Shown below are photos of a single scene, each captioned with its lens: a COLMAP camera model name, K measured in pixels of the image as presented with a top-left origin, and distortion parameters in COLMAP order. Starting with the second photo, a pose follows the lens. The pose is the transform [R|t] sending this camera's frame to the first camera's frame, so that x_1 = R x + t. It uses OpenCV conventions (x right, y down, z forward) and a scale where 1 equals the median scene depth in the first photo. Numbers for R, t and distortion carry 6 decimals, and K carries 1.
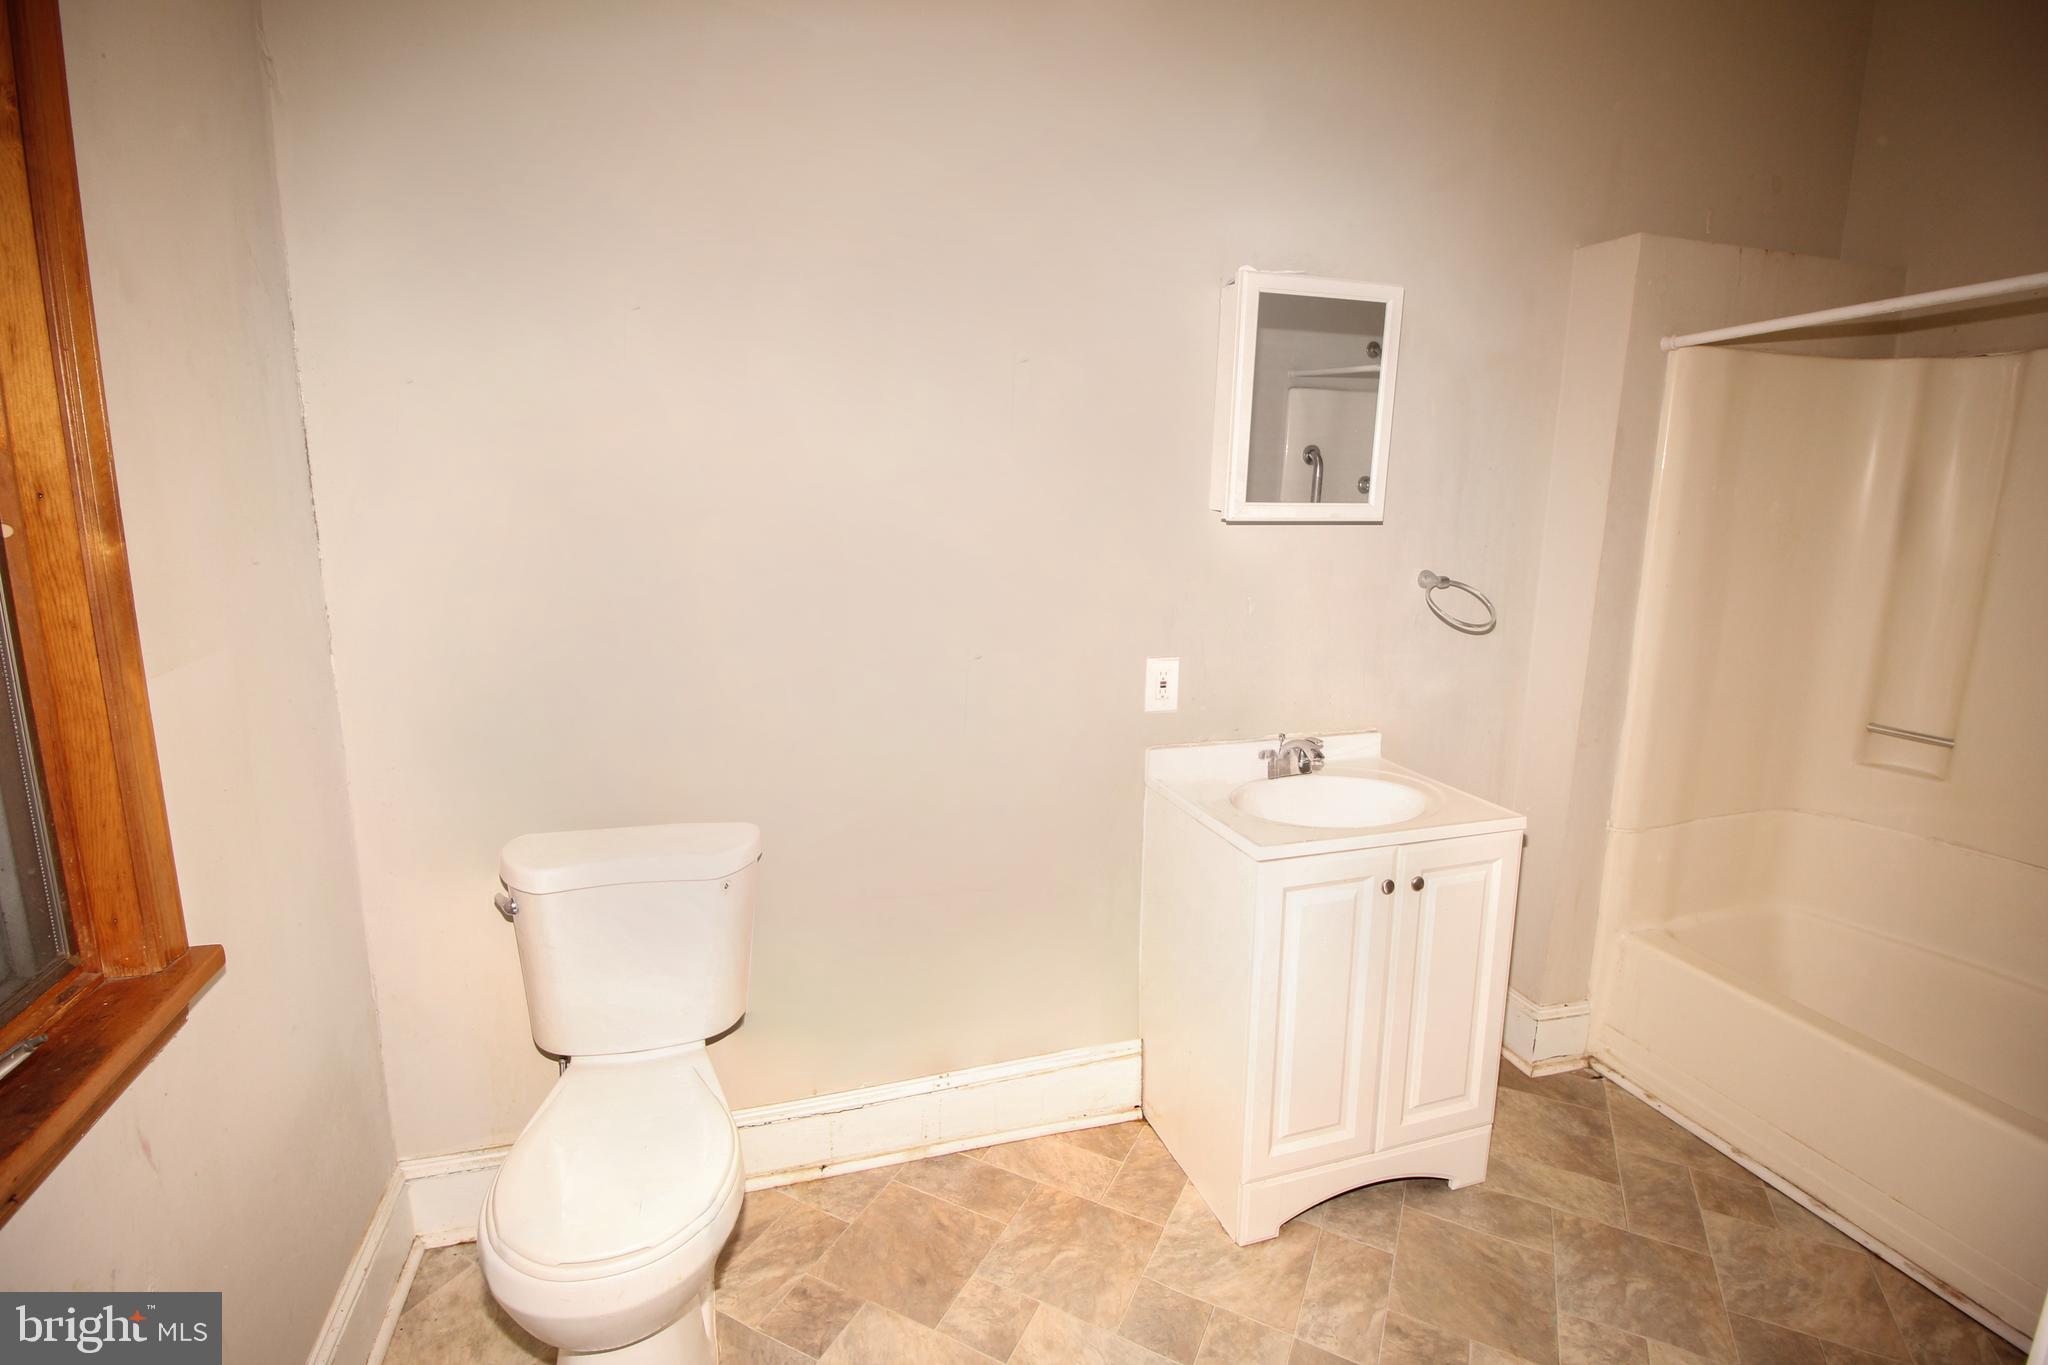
lens RADIAL K [[944.8, 0, 1012.7], [0, 944.8, 659.1], [0, 0, 1]] dist [0.003027, -0.014762]
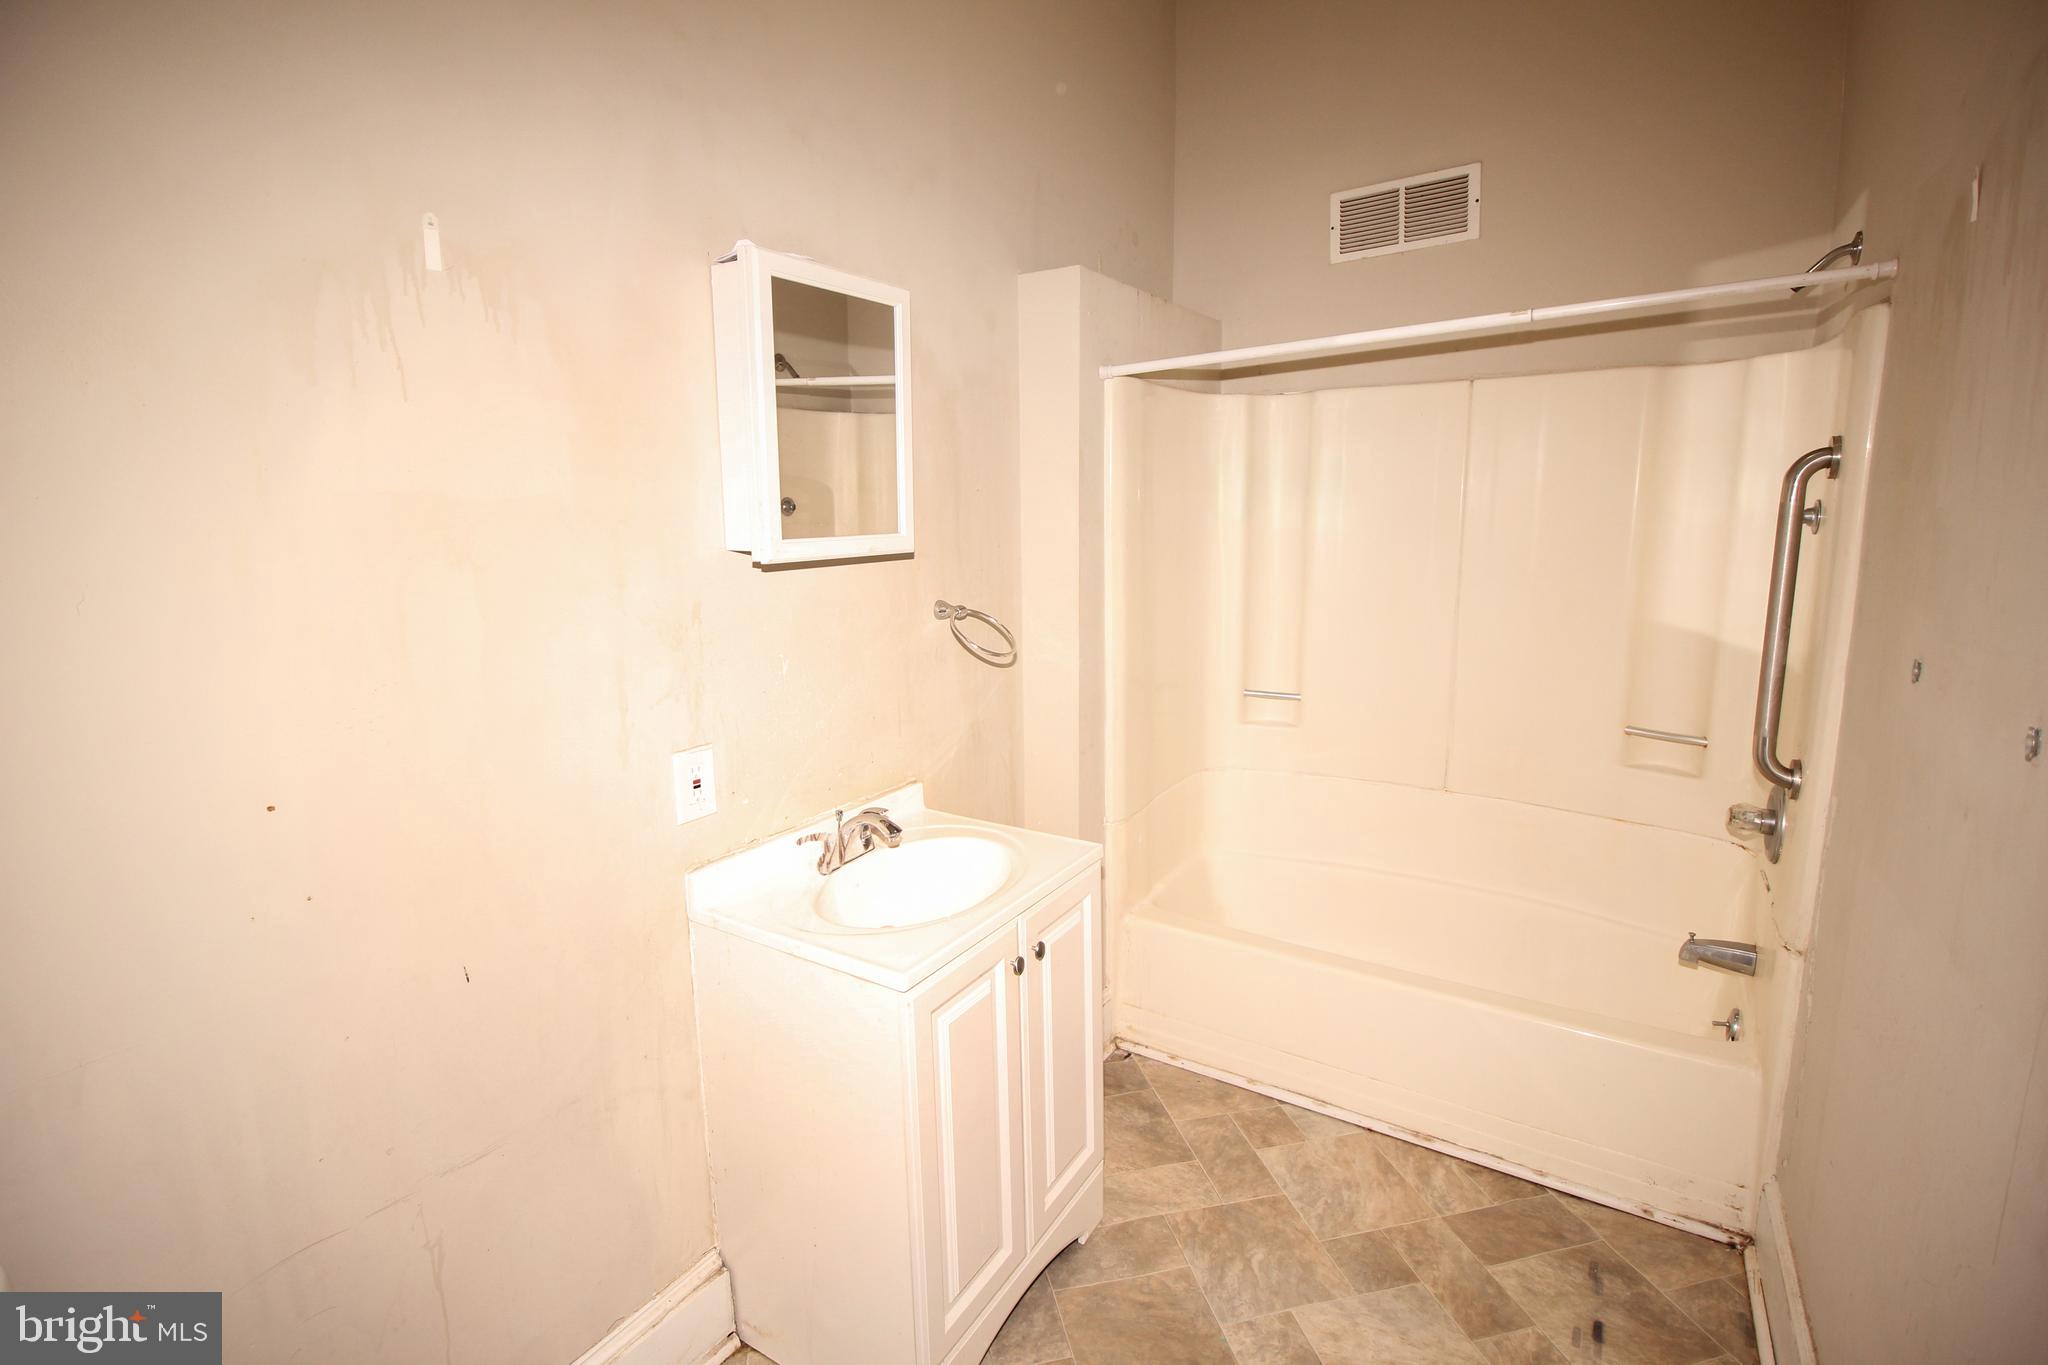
lens RADIAL K [[944.8, 0, 1012.7], [0, 944.8, 659.1], [0, 0, 1]] dist [0.003027, -0.014762]
pose [[0.777255, -0.128260, 0.615974, -0.100109], [0.145328, 0.989126, 0.022580, -0.053626], [-0.612172, 0.071968, 0.787443, 0.251168]]
